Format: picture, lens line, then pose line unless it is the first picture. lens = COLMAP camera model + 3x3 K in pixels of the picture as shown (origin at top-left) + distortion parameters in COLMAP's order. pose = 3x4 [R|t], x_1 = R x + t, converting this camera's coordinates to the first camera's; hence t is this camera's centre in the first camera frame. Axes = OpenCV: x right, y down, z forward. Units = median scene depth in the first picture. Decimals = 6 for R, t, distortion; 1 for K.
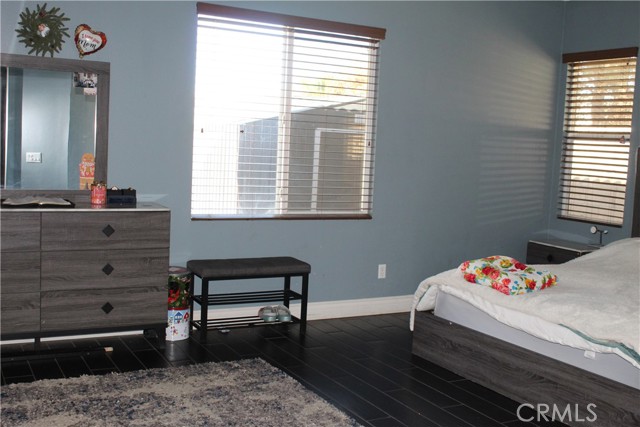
lens RADIAL K [[735.3, 0, 320.0], [0, 735.3, 213.5], [0, 0, 1]] dist [-0.129764, 0.258097]
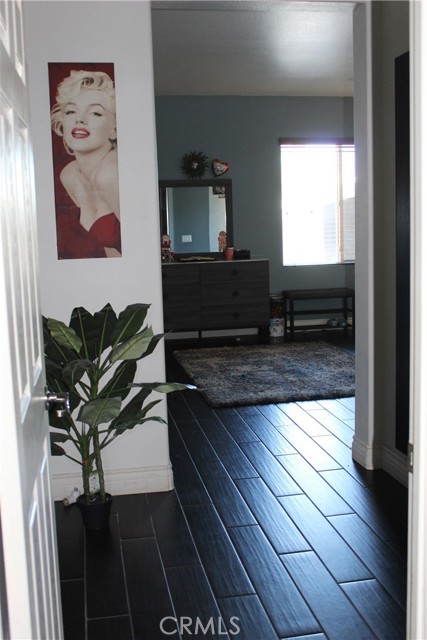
lens RADIAL K [[735.3, 0, 213.5], [0, 735.3, 320.0], [0, 0, 1]] dist [-0.129764, 0.258097]
pose [[0.943596, -0.037311, -0.328990, 0.214542], [0.049333, 0.998382, 0.028268, 0.071832], [0.327403, -0.042904, 0.943910, -0.627527]]
